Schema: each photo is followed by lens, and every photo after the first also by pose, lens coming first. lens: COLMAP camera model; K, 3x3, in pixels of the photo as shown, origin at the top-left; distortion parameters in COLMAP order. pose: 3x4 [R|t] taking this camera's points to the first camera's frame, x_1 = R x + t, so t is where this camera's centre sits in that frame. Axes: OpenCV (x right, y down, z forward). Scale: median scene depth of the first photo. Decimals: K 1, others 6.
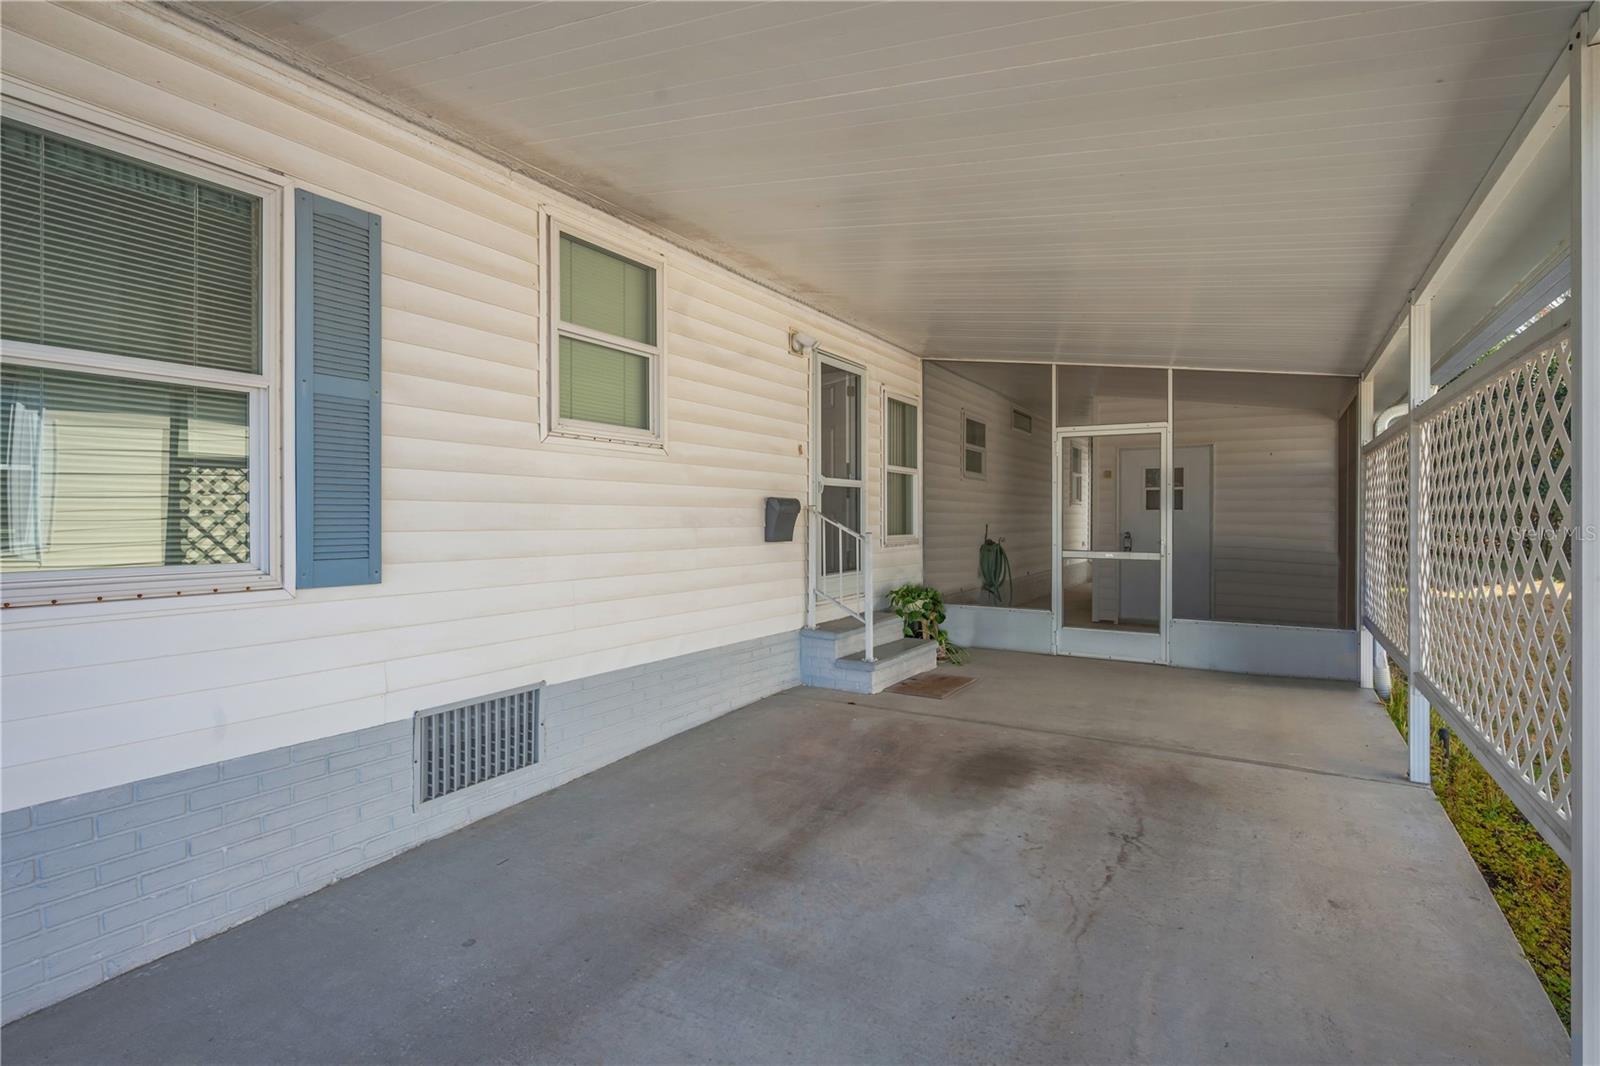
lens RADIAL K [[785.7, 0, 796.5], [0, 785.7, 524.7], [0, 0, 1]] dist [-0.000457, 0.000018]
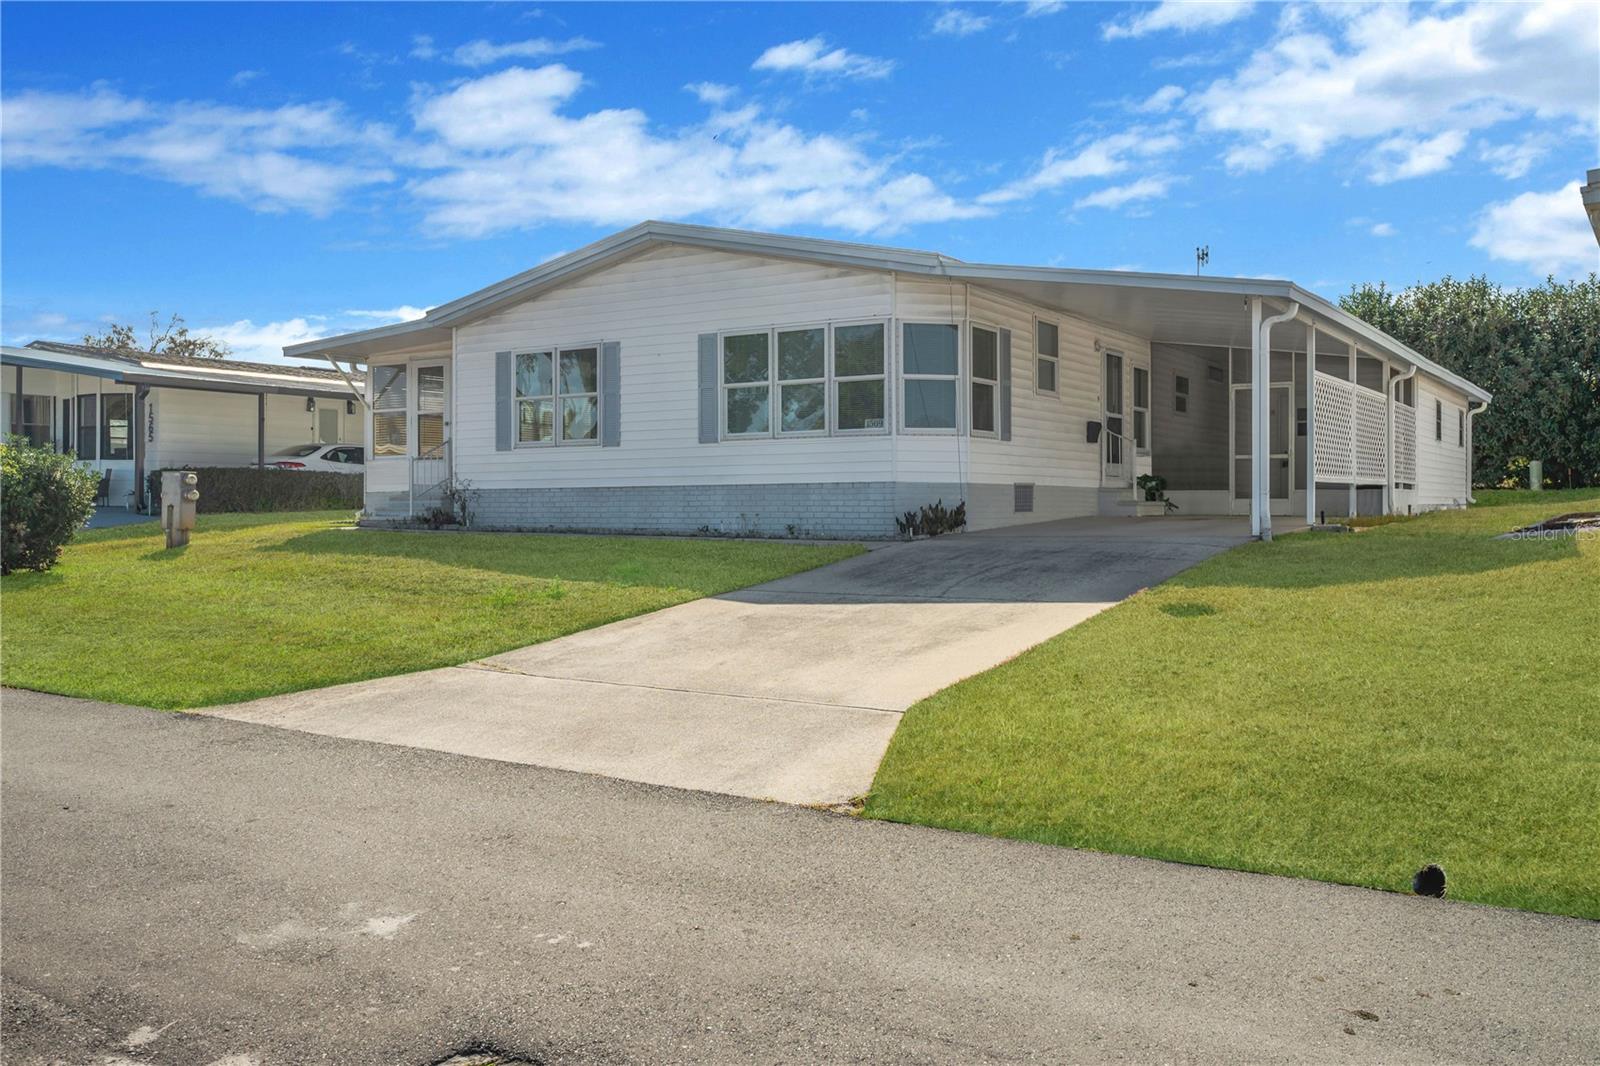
lens RADIAL K [[1378.7, 0, 802.0], [0, 1378.7, 528.6], [0, 0, 1]] dist [-0.003504, -0.000146]
pose [[0.999630, -0.003329, -0.026979, -0.632626], [0.003507, 0.999972, 0.006566, 0.203091], [0.026956, -0.006659, 0.999614, -2.441259]]
